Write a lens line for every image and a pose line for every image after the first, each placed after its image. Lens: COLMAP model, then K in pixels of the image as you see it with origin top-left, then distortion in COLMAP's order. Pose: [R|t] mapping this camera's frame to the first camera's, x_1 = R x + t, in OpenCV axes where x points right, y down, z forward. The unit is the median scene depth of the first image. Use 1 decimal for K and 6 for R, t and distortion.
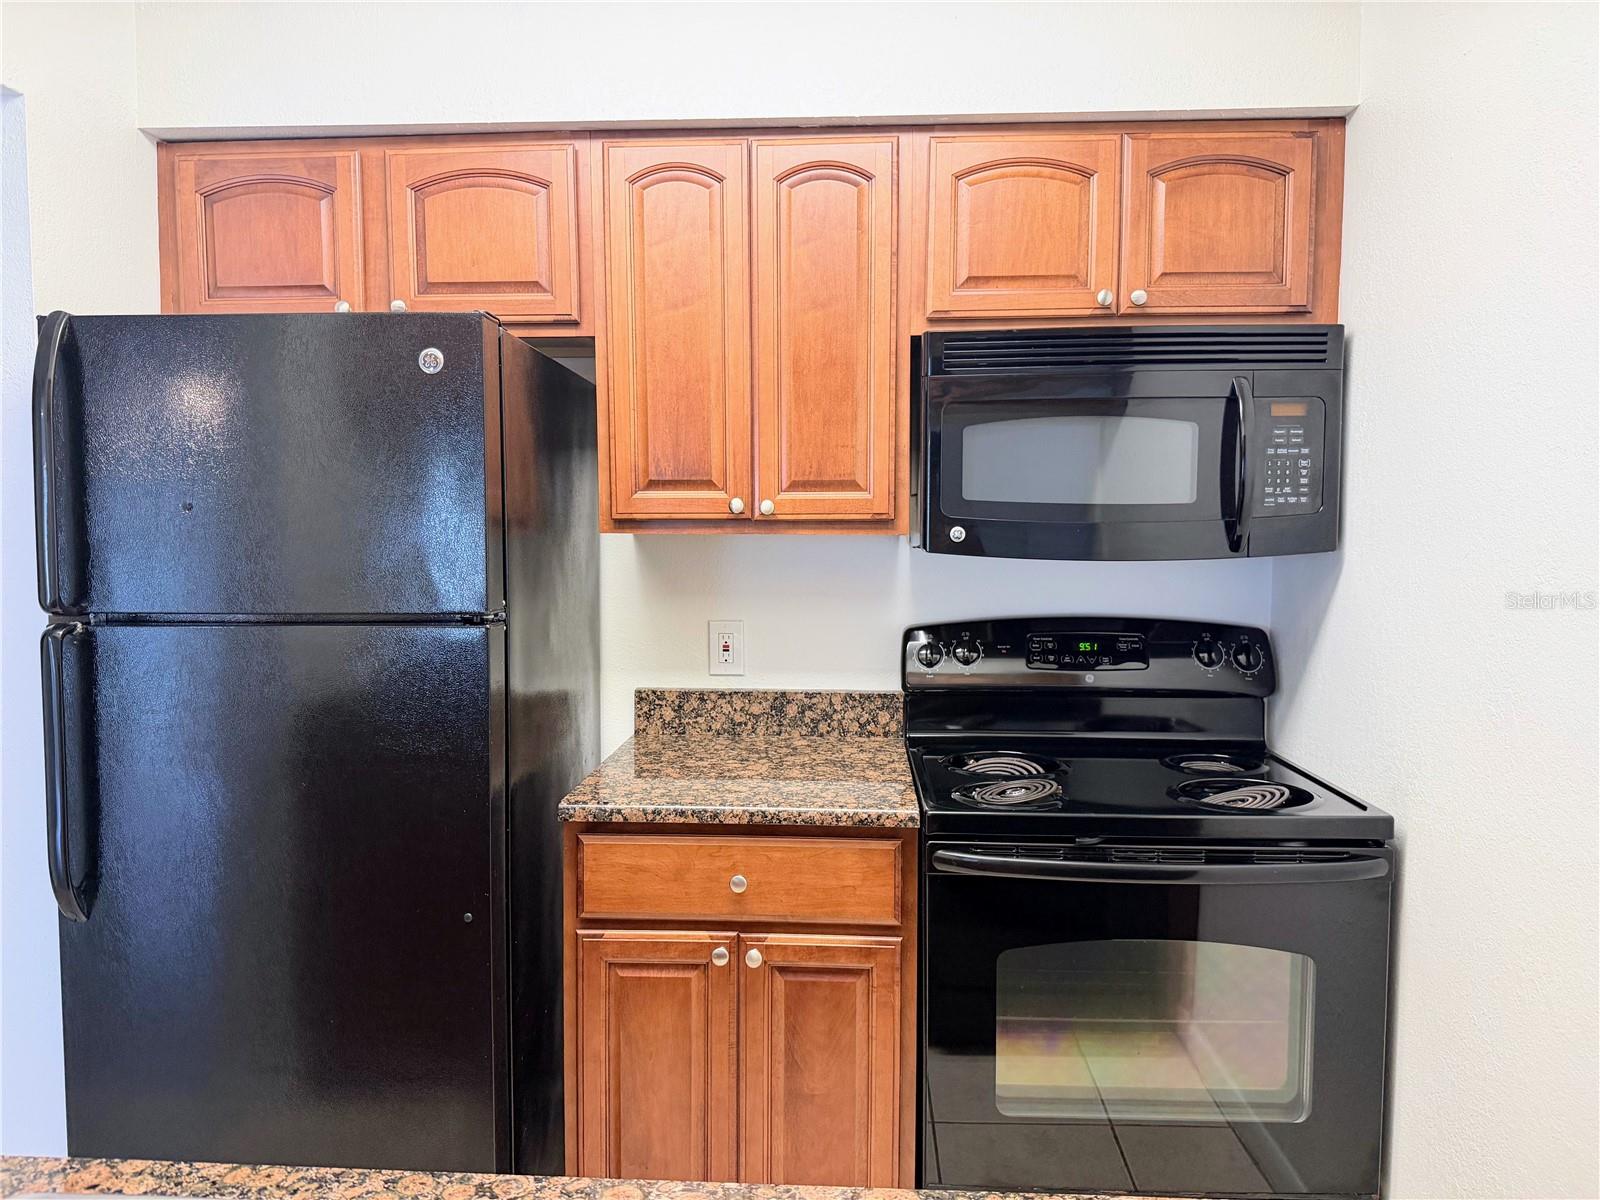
lens RADIAL K [[1117.0, 0, 798.4], [0, 1117.0, 594.8], [0, 0, 1]] dist [0.054606, -0.081034]
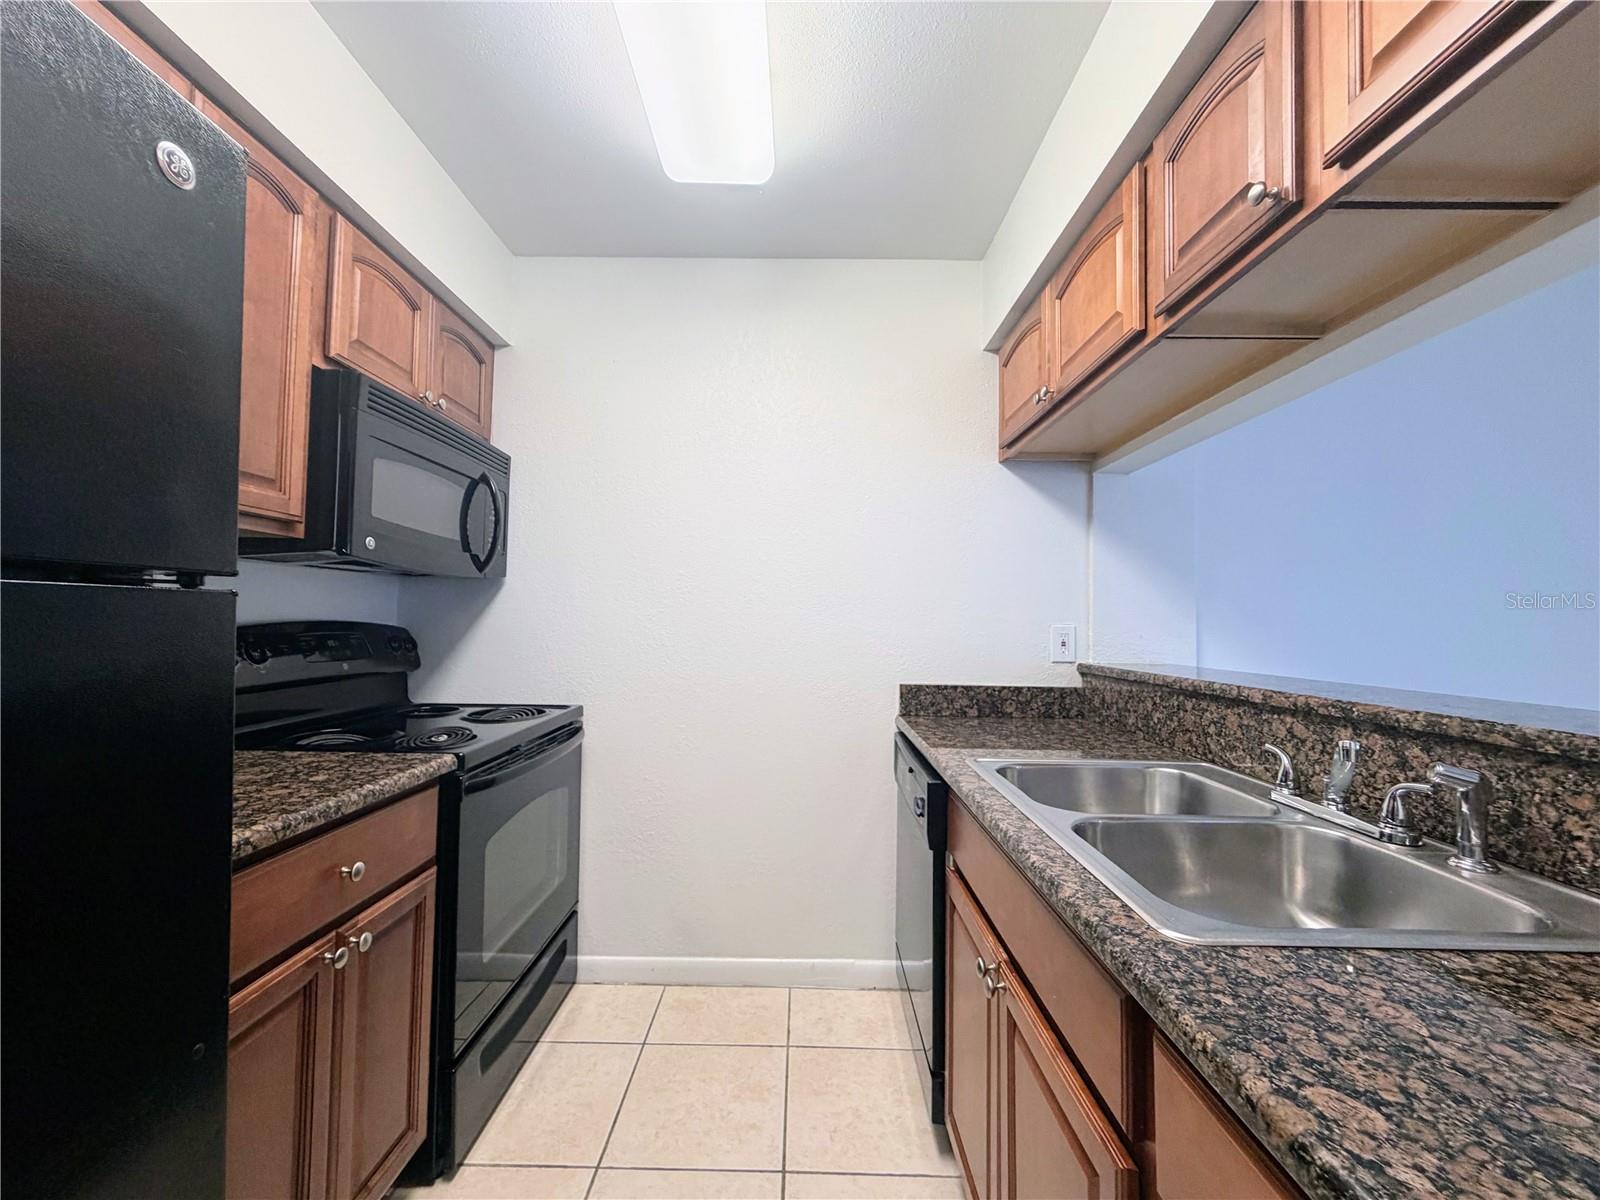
lens RADIAL K [[636.7, 0, 796.6], [0, 636.7, 600.2], [0, 0, 1]] dist [-0.000933, 0.000512]
pose [[-0.040211, 0.031878, 0.998683, -0.493237], [0.046636, 0.998462, -0.029993, 0.043177], [-0.998102, 0.045368, -0.041636, 0.490225]]
